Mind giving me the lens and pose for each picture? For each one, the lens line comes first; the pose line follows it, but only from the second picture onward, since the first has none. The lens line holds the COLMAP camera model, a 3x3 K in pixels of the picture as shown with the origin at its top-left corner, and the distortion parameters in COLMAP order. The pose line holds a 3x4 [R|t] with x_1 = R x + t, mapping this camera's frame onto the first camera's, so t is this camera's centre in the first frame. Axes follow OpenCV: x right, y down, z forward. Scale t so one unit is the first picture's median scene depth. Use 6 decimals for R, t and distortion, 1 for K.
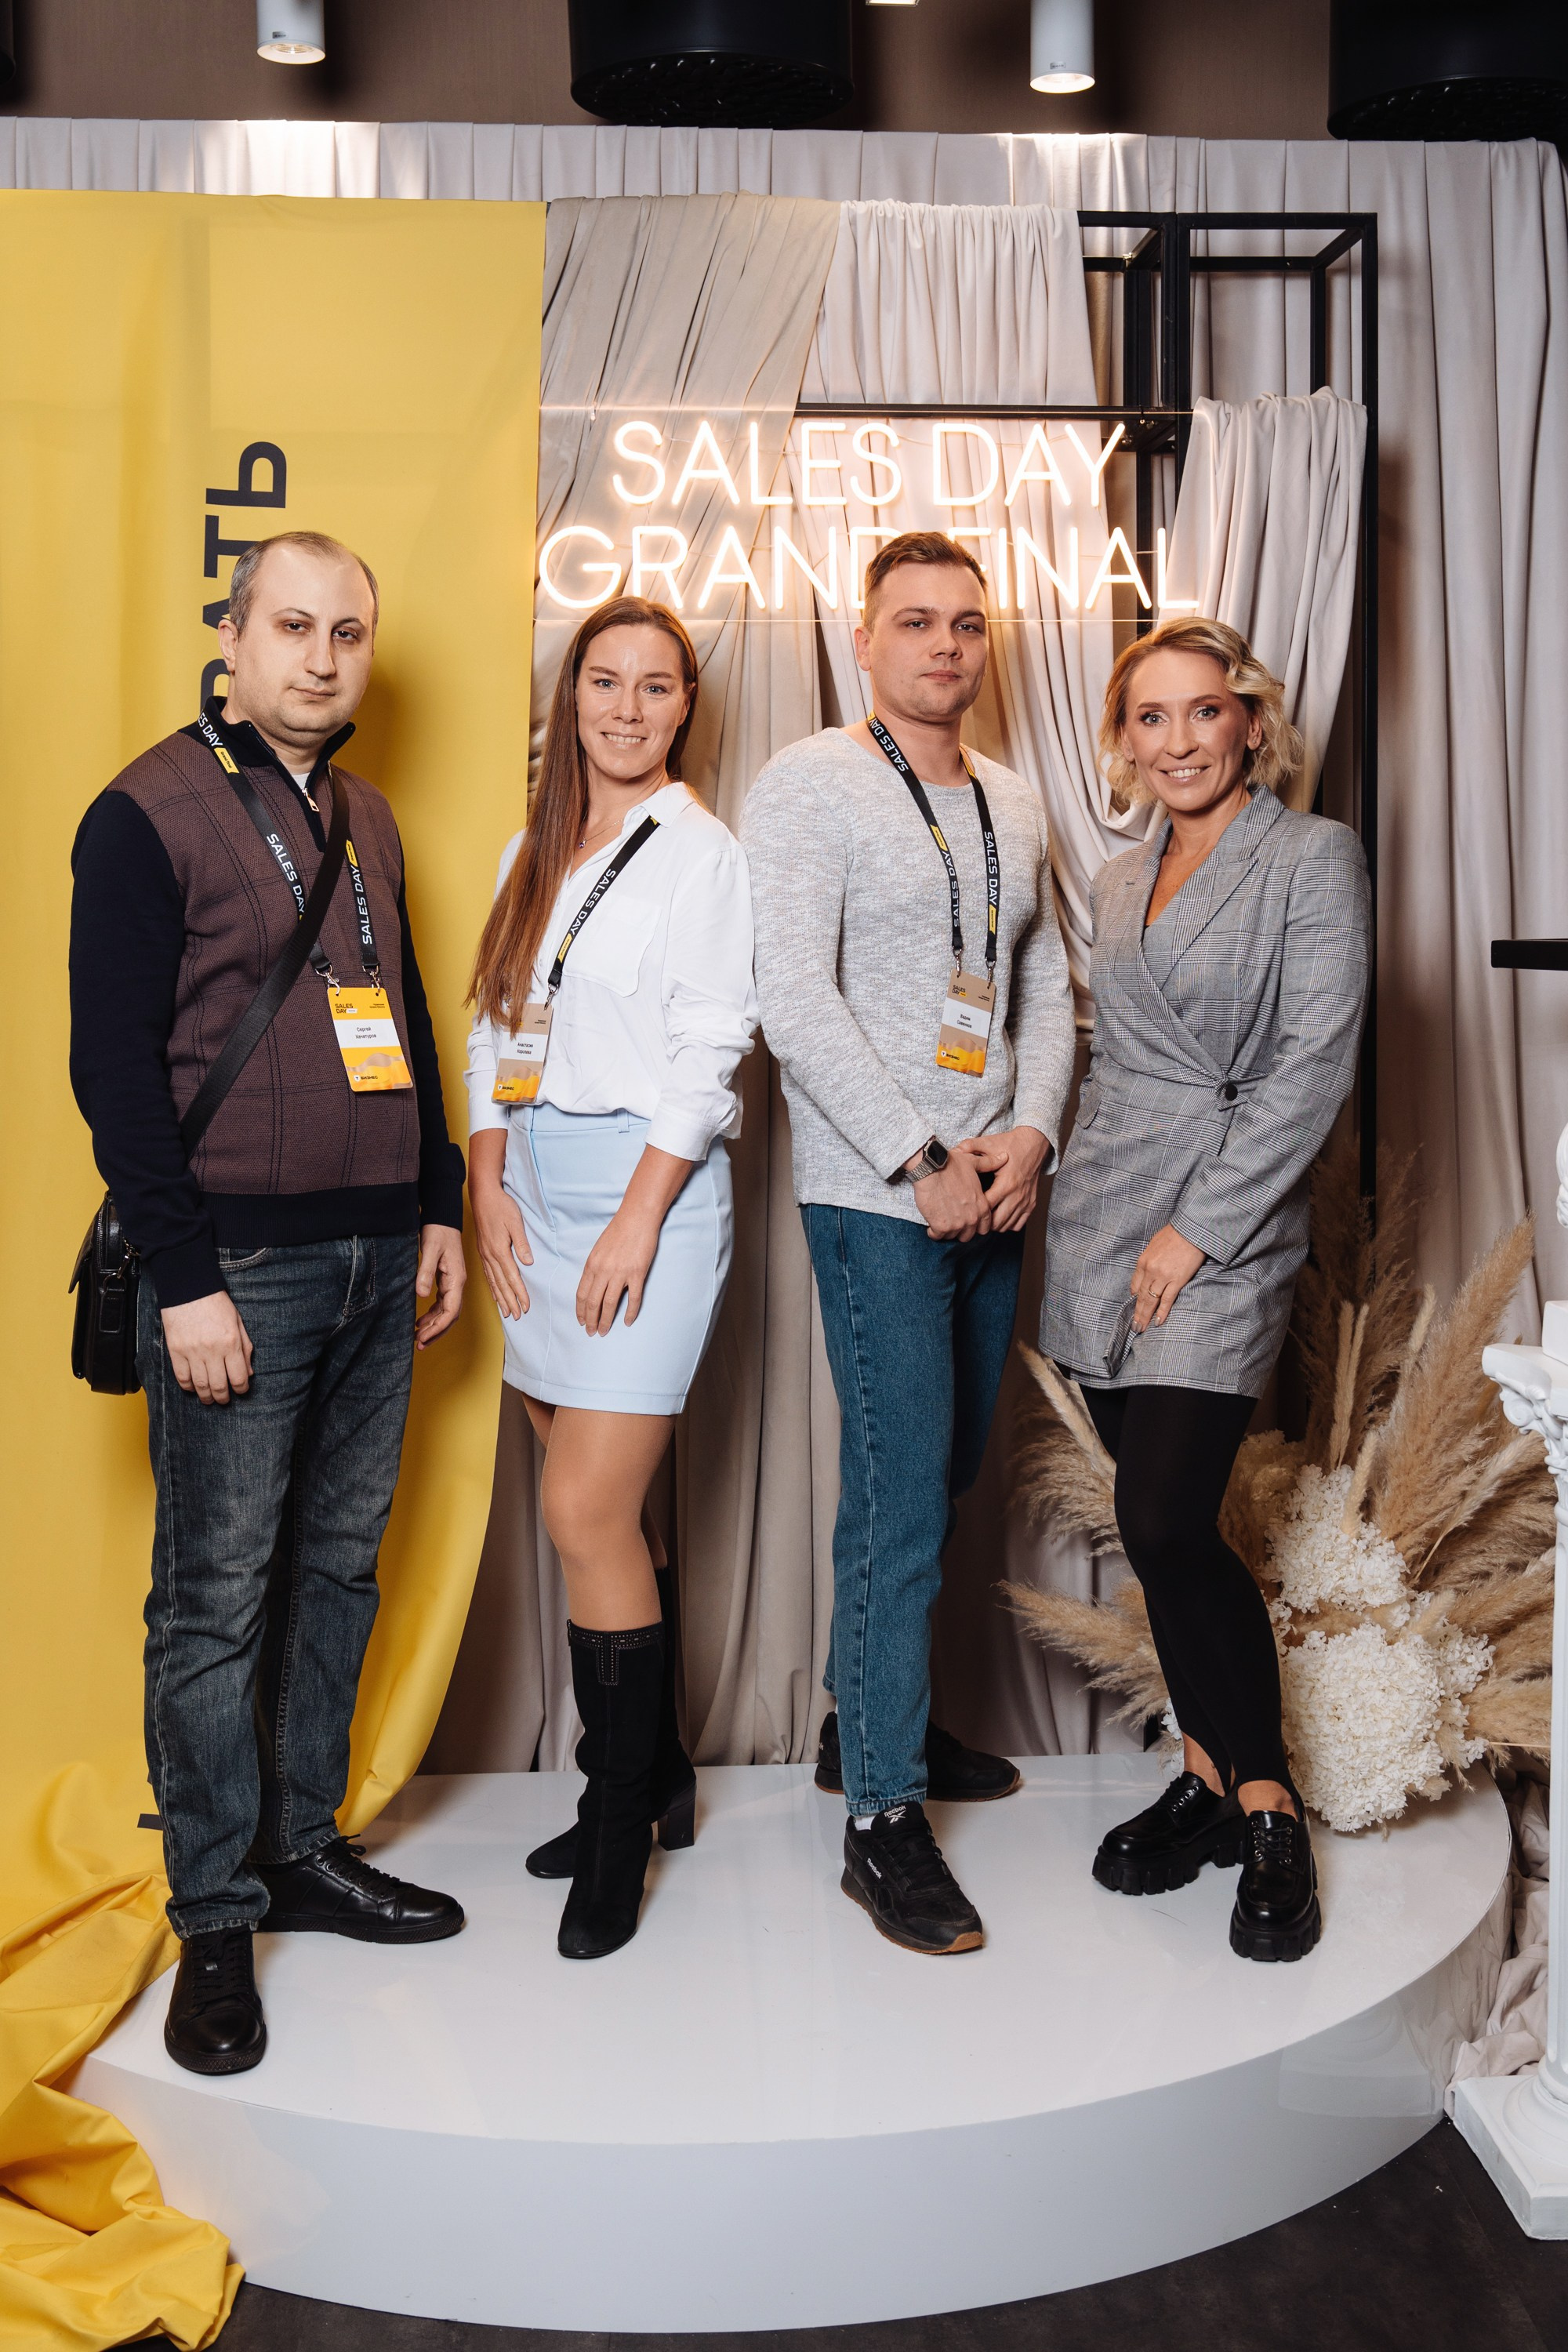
lens RADIAL K [[2551.9, 0, 816.0], [0, 2551.9, 1107.5], [0, 0, 1]] dist [0.053508, 0.000000]
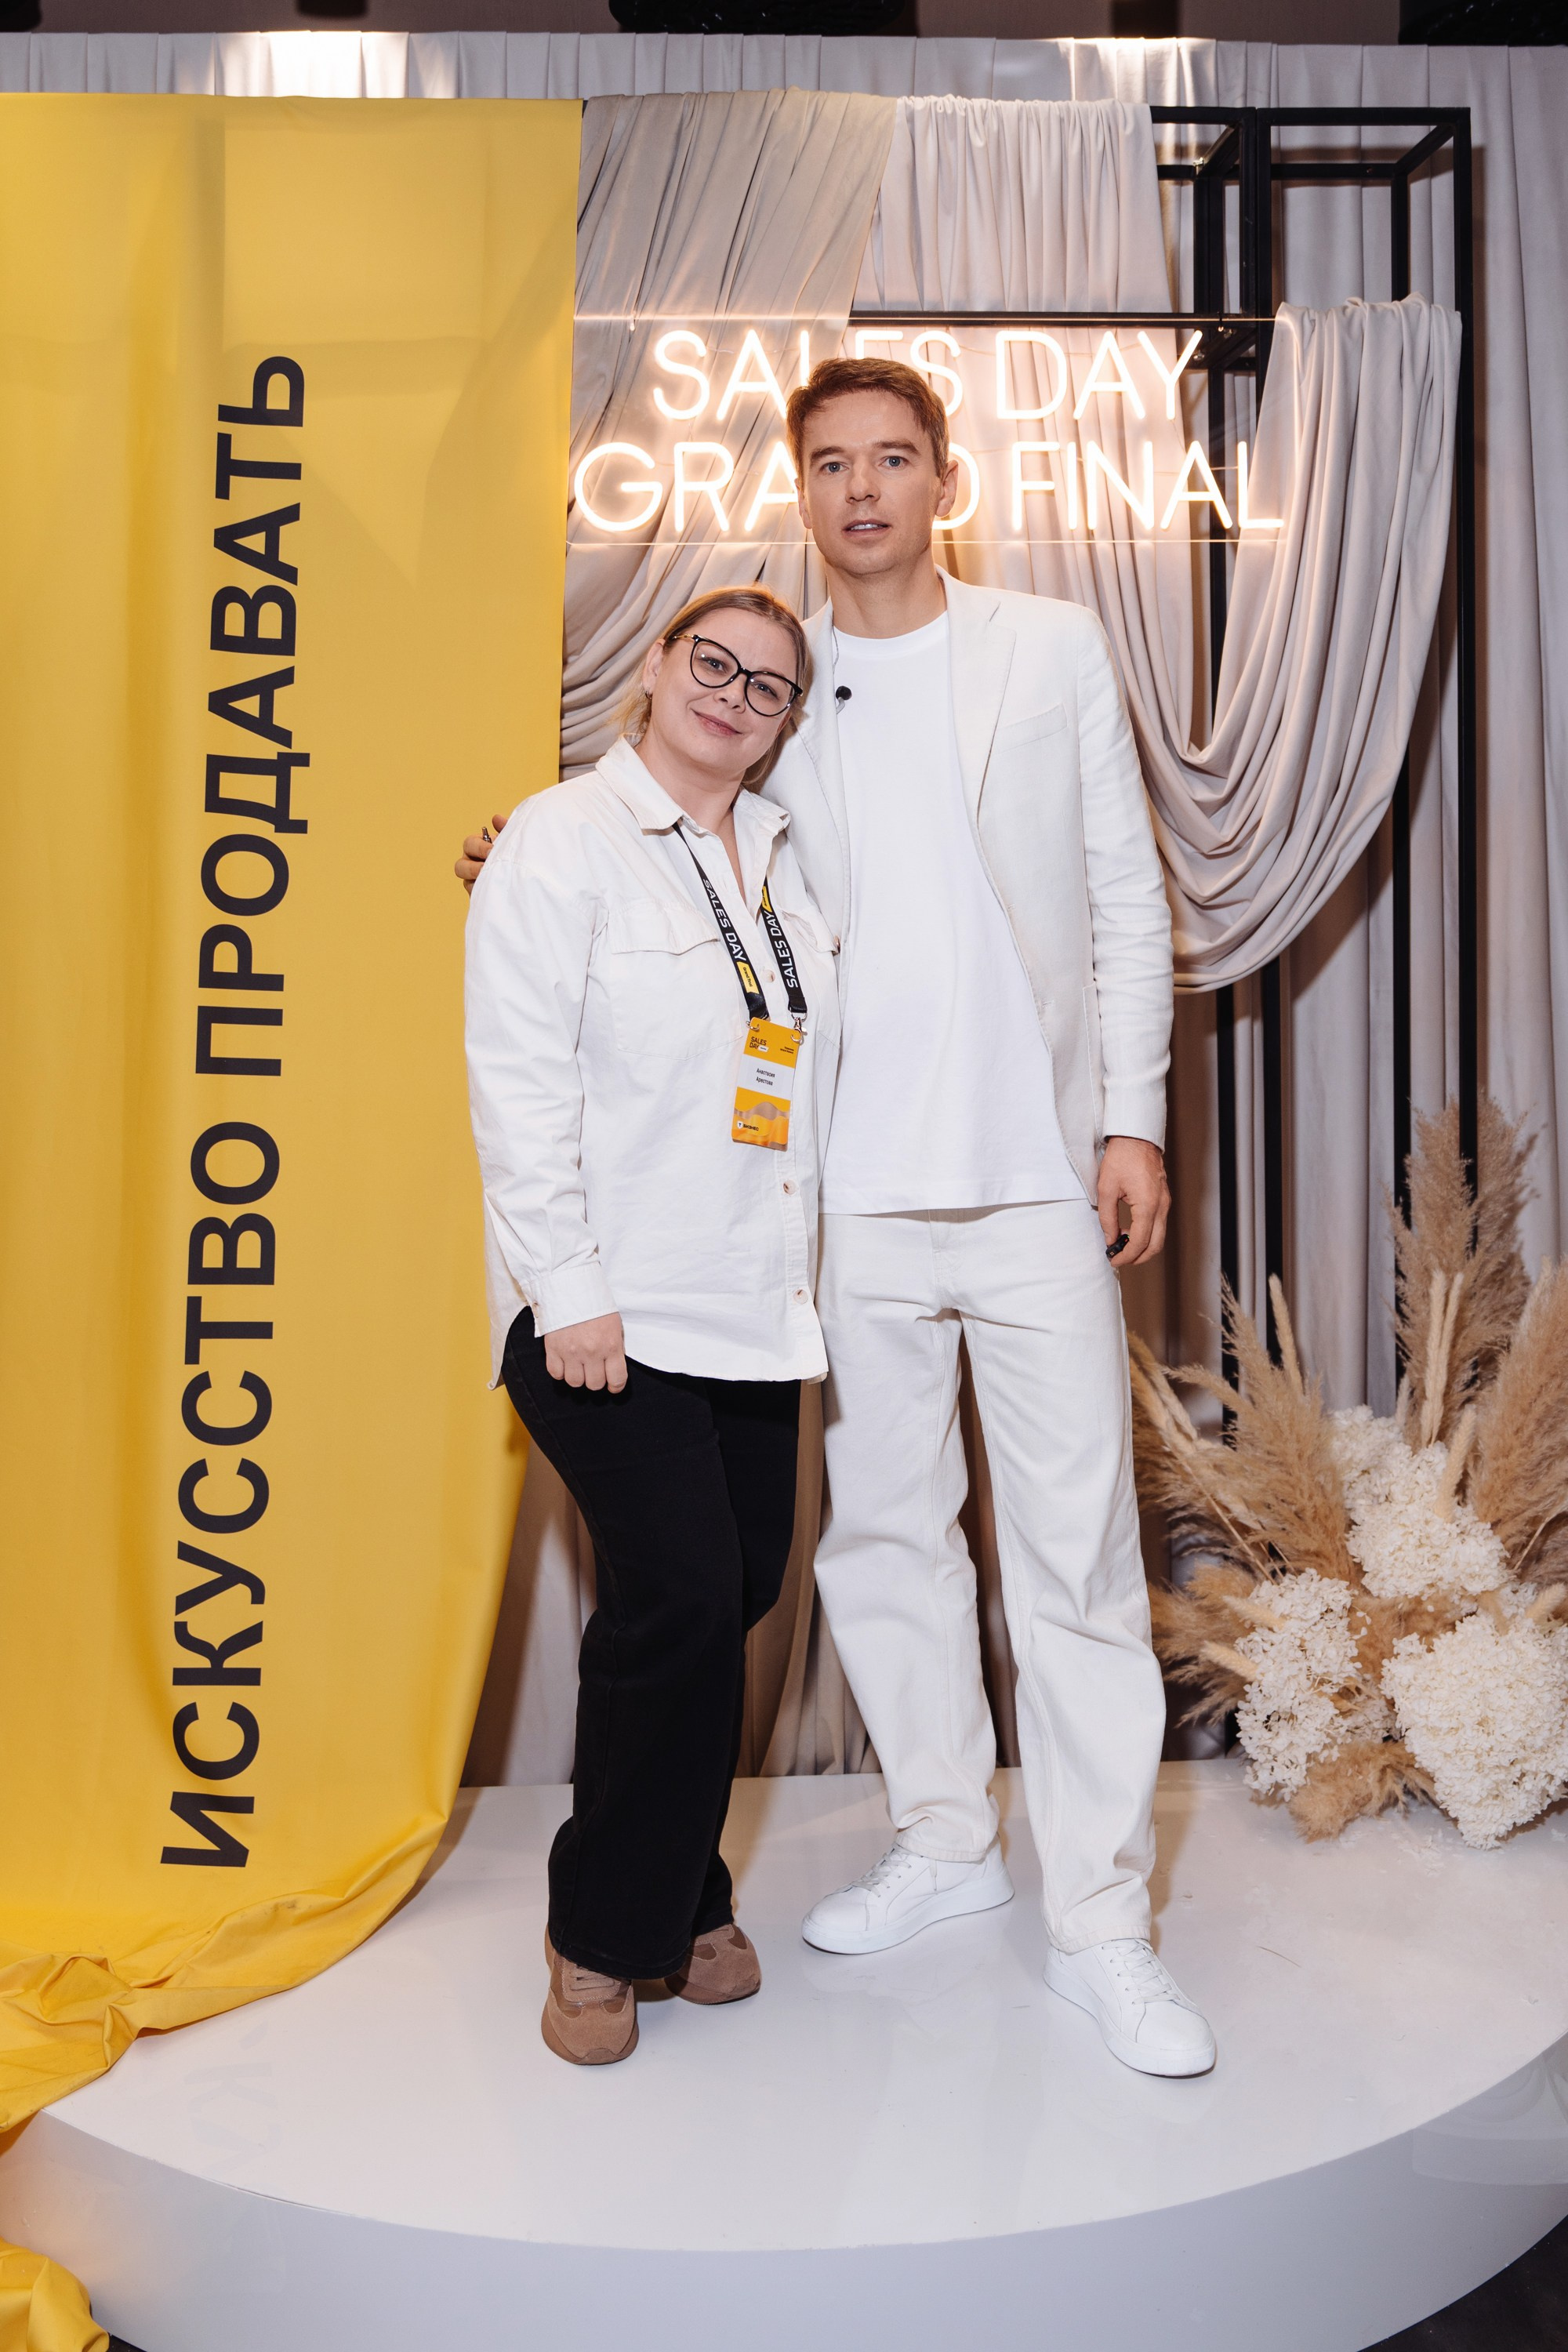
lens RADIAL K [[2337.2, 0, 819.6], [0, 2337.2, 1028.7], [0, 0, 1]] dist [0.010851, 0.000000]
pose [[0.999945, -0.006200, -0.008403, -0.013274], [0.006066, 0.999855, -0.015927, -0.000236], [0.008500, 0.015875, 0.999838, 0.152834]]
